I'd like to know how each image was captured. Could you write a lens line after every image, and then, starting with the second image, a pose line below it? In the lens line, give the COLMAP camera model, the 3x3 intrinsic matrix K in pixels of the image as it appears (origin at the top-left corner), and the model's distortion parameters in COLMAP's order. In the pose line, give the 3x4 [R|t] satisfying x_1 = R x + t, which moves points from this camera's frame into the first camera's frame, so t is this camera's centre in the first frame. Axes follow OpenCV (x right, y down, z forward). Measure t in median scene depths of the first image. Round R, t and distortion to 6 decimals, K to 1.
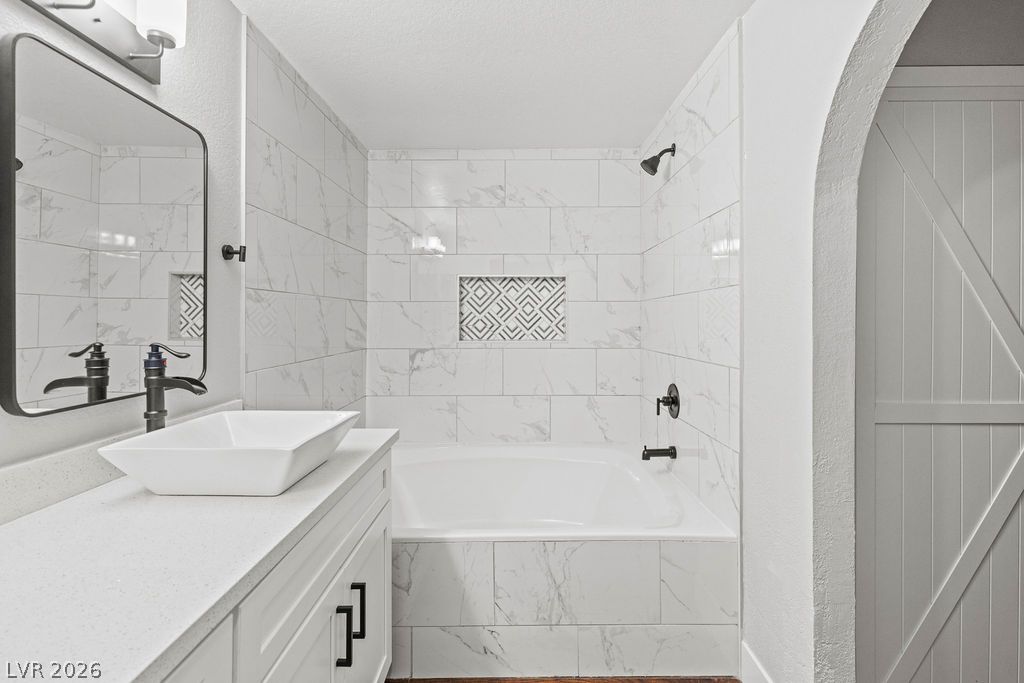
lens RADIAL K [[471.1, 0, 503.9], [0, 471.1, 316.7], [0, 0, 1]] dist [0.002219, -0.000484]
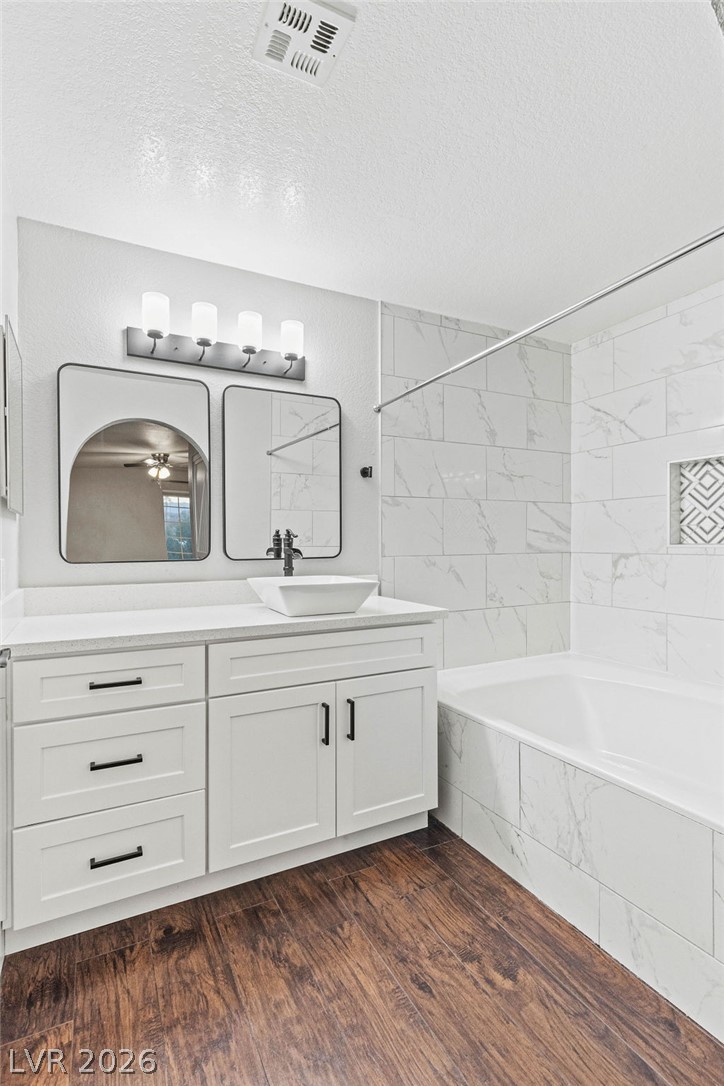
lens RADIAL K [[491.7, 0, 335.6], [0, 491.7, 538.3], [0, 0, 1]] dist [-0.001013, -0.001046]
pose [[0.447741, -0.006087, -0.894143, 0.396216], [0.009091, 0.999956, -0.002255, 0.038025], [0.894117, -0.007119, 0.447777, 0.129182]]
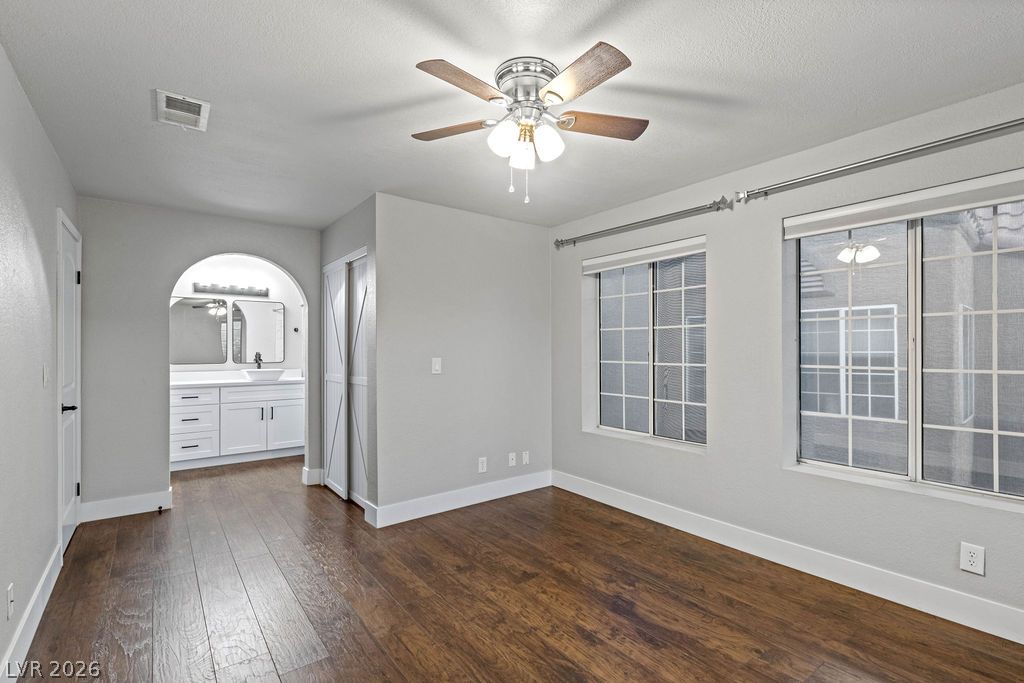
lens RADIAL K [[460.5, 0, 508.7], [0, 460.5, 348.2], [0, 0, 1]] dist [-0.000699, -0.000440]
pose [[0.613541, -0.006124, -0.789639, 1.837236], [0.006300, 0.999976, -0.002860, 0.017513], [0.789638, -0.003220, 0.613565, 0.042647]]
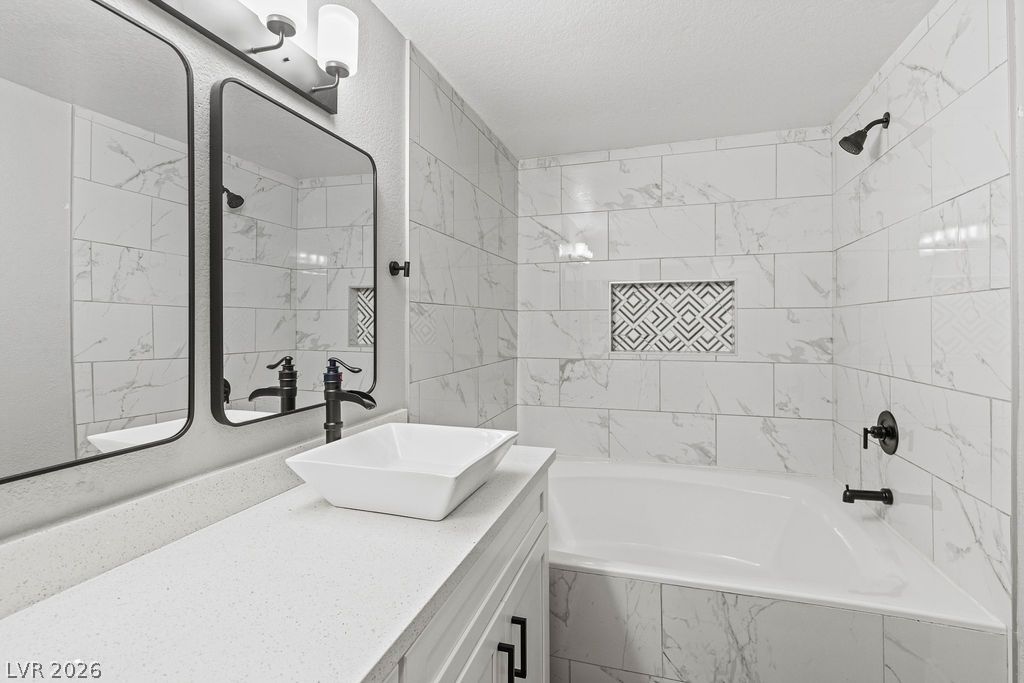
lens RADIAL K [[463.6, 0, 510.3], [0, 463.6, 322.2], [0, 0, 1]] dist [-0.001013, -0.001046]
pose [[0.959134, -0.002585, -0.282939, -0.025957], [0.003067, 0.999995, 0.001259, -0.009558], [0.282934, -0.002076, 0.959137, 0.046835]]
